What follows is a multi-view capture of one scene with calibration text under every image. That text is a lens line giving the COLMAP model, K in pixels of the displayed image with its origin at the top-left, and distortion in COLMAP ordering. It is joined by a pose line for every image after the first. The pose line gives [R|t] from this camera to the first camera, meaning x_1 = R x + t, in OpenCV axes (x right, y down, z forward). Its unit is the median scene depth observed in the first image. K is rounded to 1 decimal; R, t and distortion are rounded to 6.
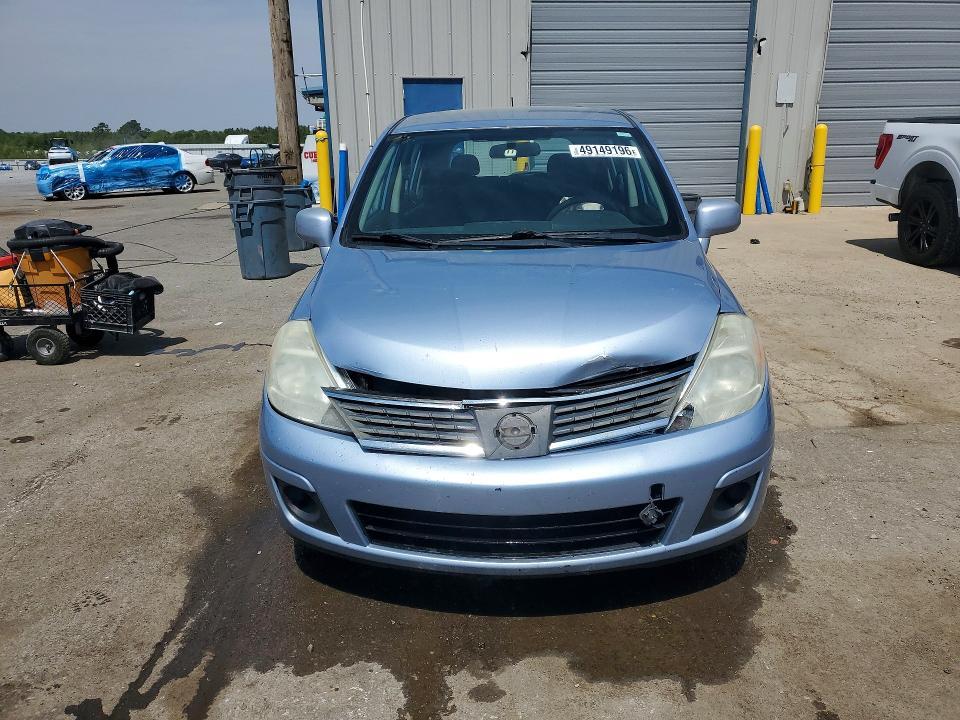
lens RADIAL K [[733.8, 0, 480.0], [0, 733.8, 360.0], [0, 0, 1]] dist [0.026907, -0.004866]
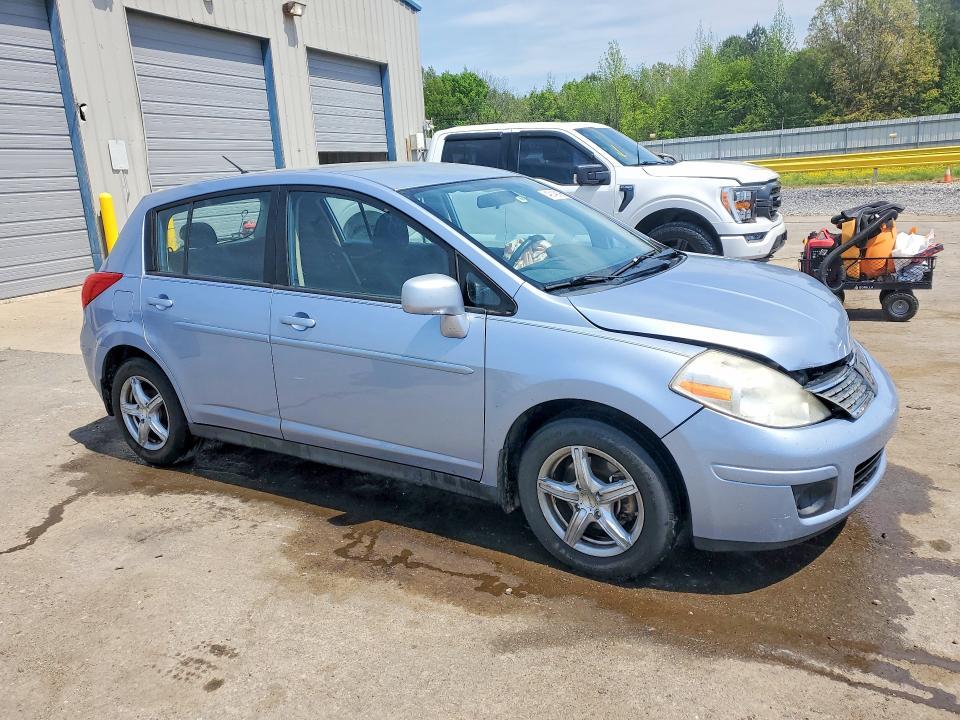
lens RADIAL K [[733.8, 0, 480.0], [0, 733.8, 360.0], [0, 0, 1]] dist [0.026907, -0.004866]
pose [[0.502735, -0.230989, 0.833008, -0.823266], [0.302721, 0.949662, 0.080639, -0.147430], [-0.809703, 0.211628, 0.547353, 0.452265]]
